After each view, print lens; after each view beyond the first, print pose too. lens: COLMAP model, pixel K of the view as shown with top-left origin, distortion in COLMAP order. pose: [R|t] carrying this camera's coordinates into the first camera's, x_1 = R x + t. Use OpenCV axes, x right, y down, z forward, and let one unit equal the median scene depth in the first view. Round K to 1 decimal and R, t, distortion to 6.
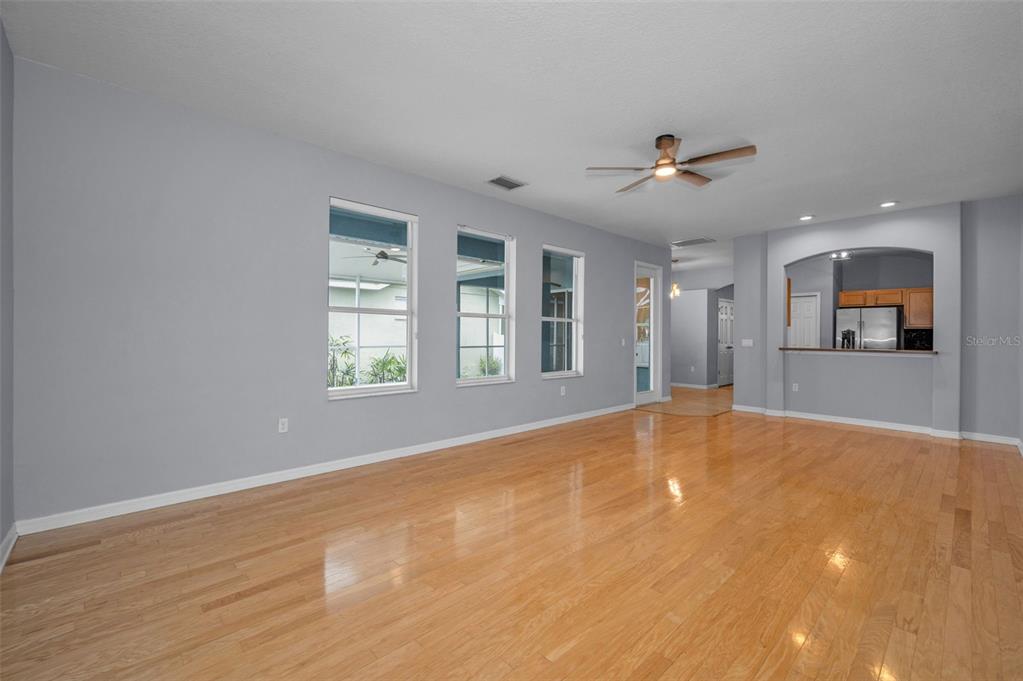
lens RADIAL K [[413.2, 0, 512.6], [0, 413.2, 324.5], [0, 0, 1]] dist [-0.000686, 0.000062]
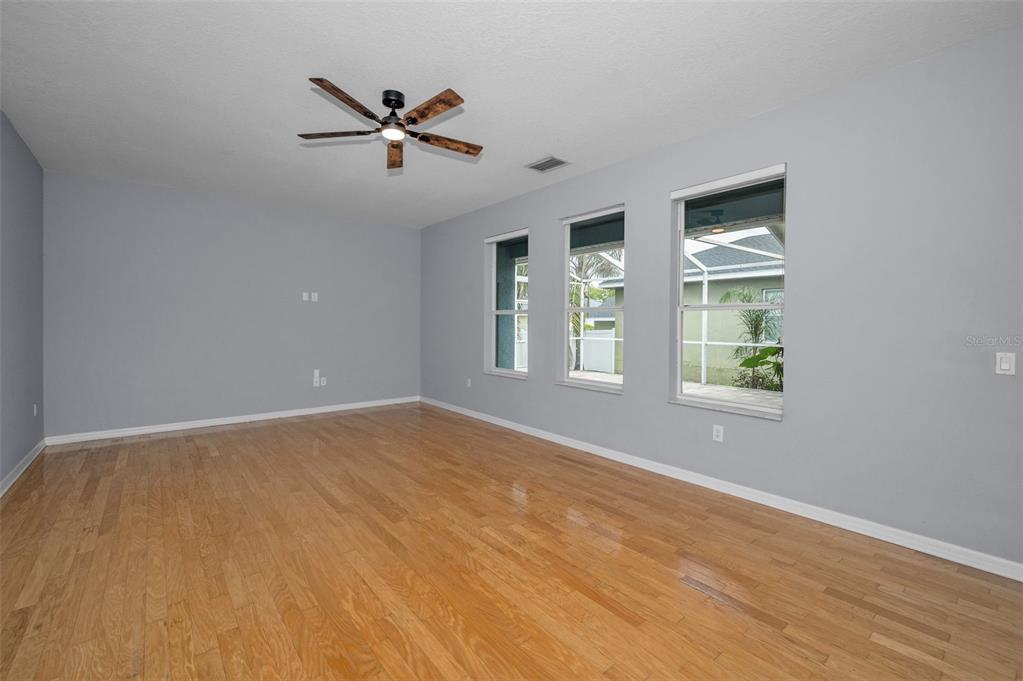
lens RADIAL K [[413.2, 0, 512.6], [0, 413.2, 324.5], [0, 0, 1]] dist [-0.000686, 0.000062]
pose [[-0.014621, -0.006398, -0.999873, 1.041034], [0.017227, 0.999829, -0.006649, 0.015521], [0.999745, -0.017322, -0.014508, 1.096336]]
